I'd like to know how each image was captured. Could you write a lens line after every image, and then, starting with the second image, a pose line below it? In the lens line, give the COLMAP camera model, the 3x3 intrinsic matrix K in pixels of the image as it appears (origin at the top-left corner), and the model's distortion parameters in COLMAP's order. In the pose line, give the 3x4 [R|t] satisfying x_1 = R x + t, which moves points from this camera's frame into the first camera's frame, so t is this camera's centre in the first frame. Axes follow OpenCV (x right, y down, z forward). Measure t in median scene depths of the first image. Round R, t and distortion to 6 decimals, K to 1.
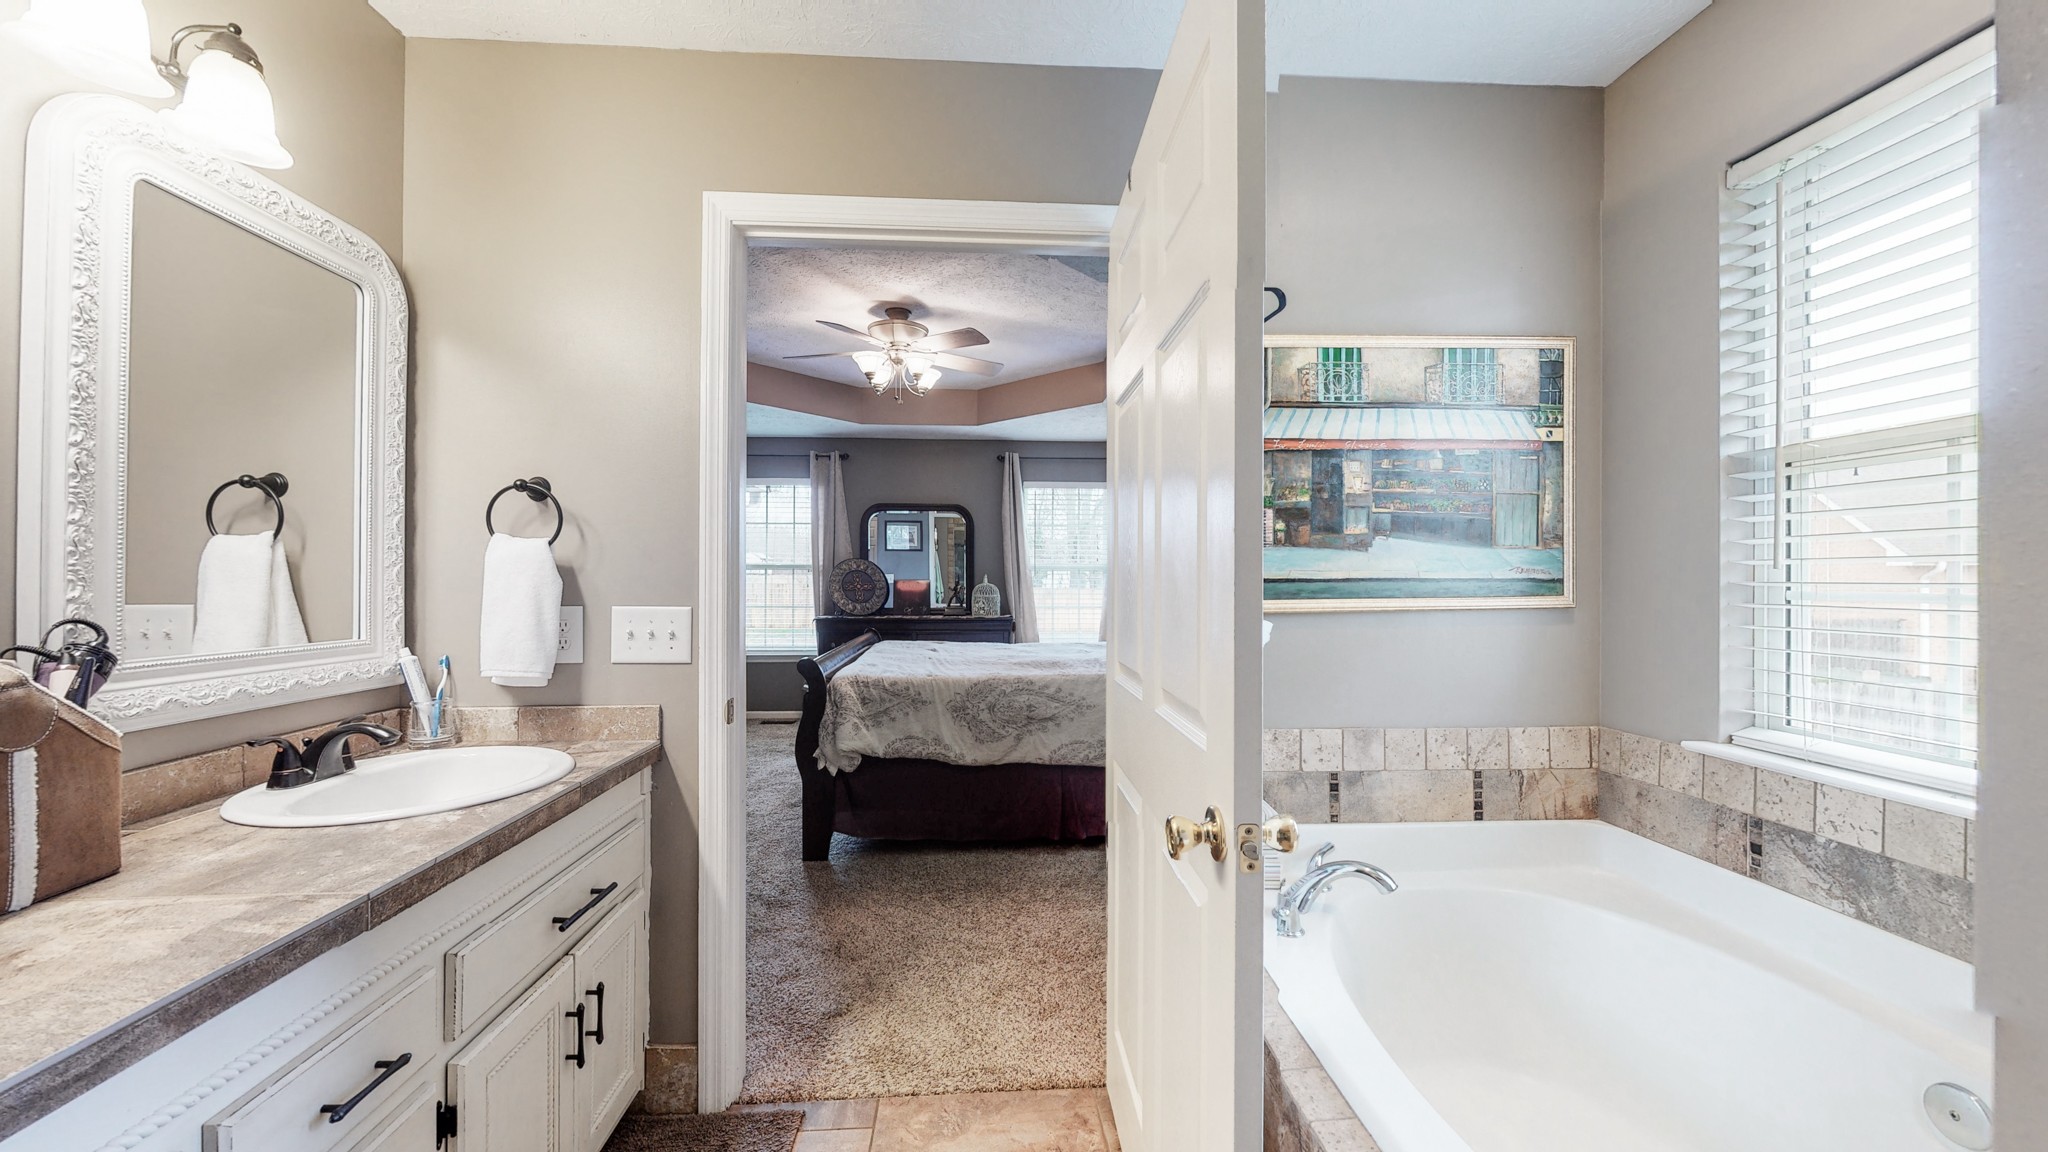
lens RADIAL K [[752.1, 0, 1028.0], [0, 752.1, 570.8], [0, 0, 1]] dist [-0.000202, -0.000003]
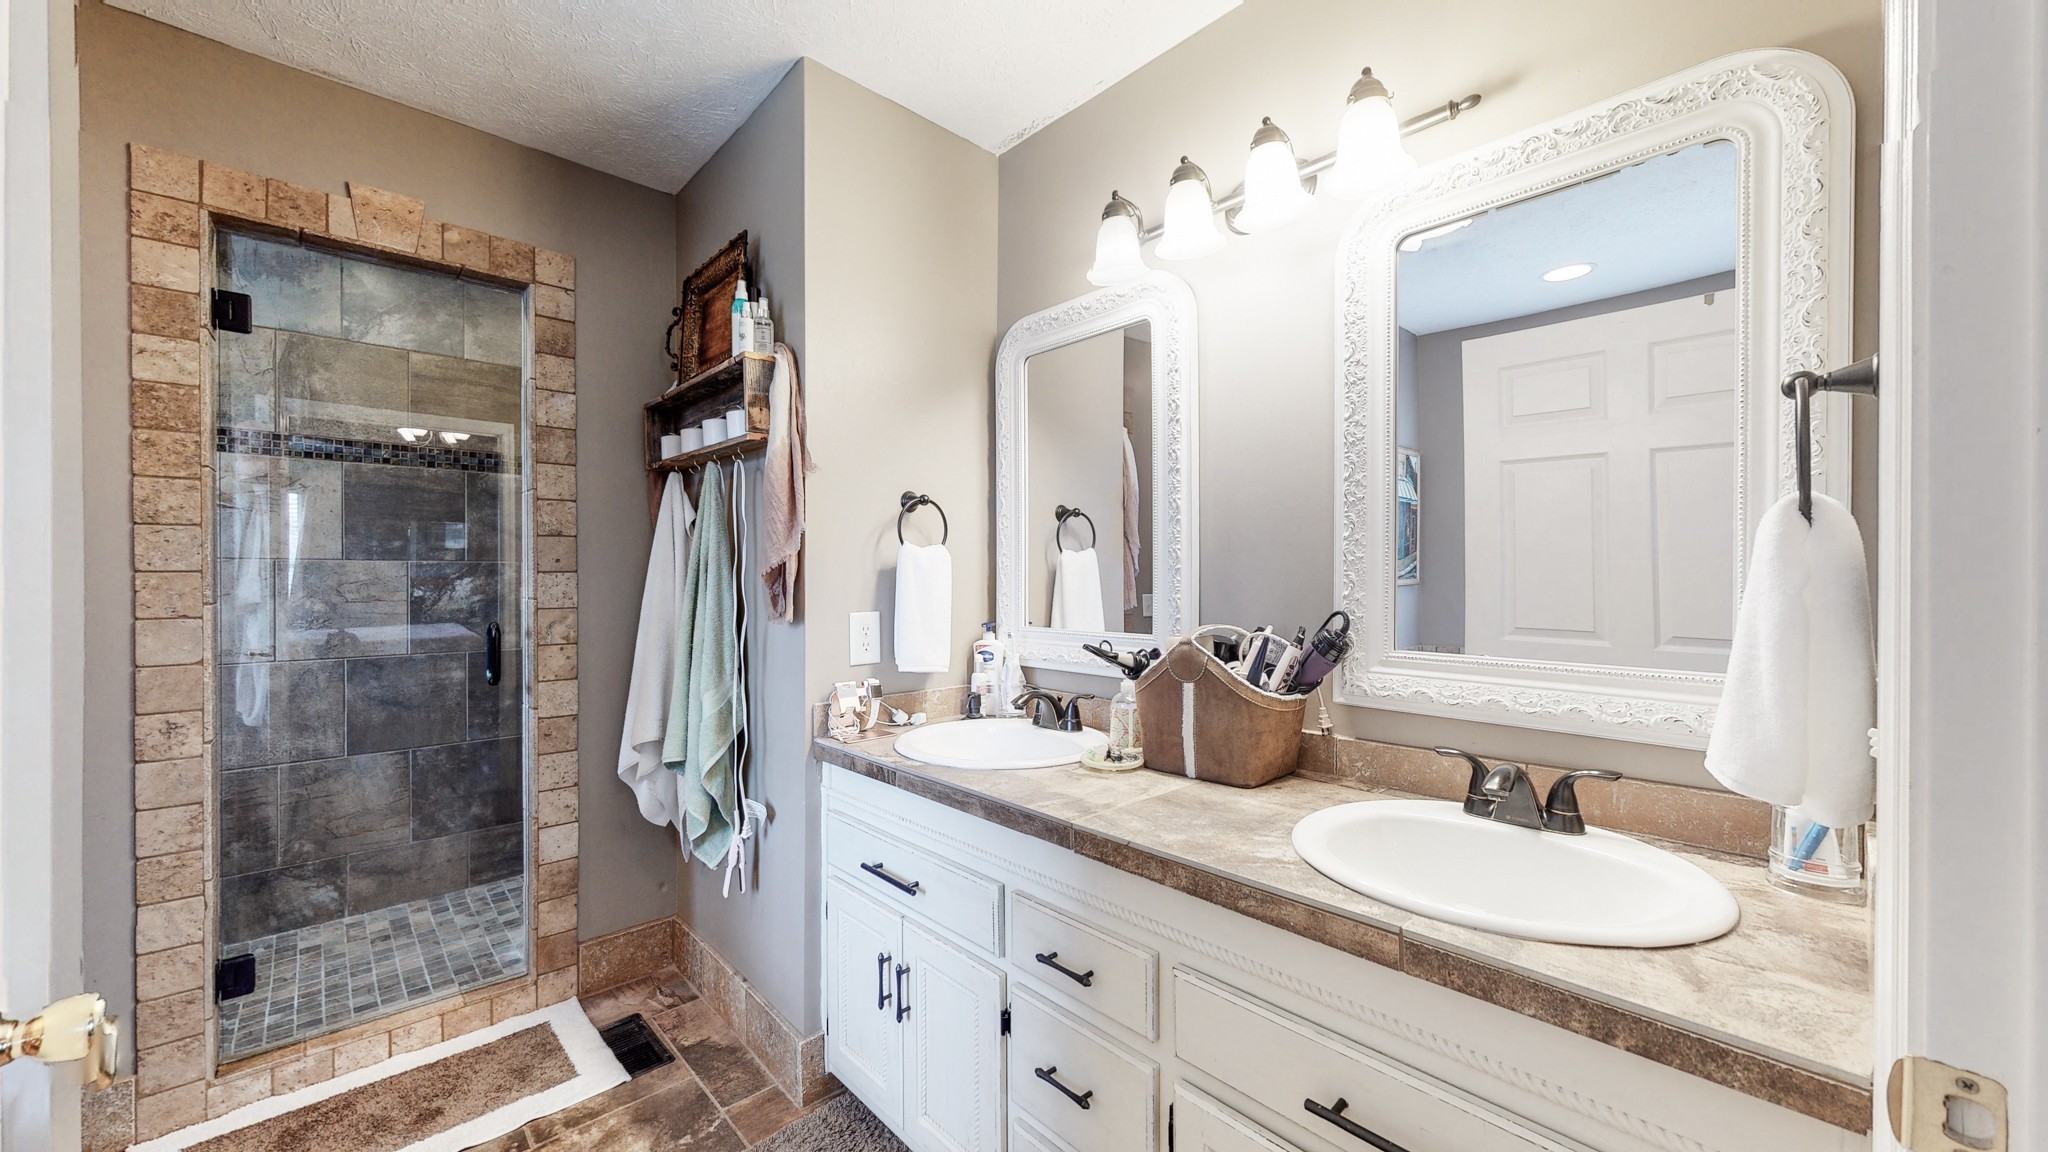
lens RADIAL K [[752.1, 0, 1016.7], [0, 752.1, 575.0], [0, 0, 1]] dist [-0.000202, -0.000003]
pose [[-0.760342, -0.009747, -0.649450, 0.033552], [-0.008788, 0.999950, -0.004720, 0.013286], [0.649463, 0.002118, -0.760390, 1.944147]]
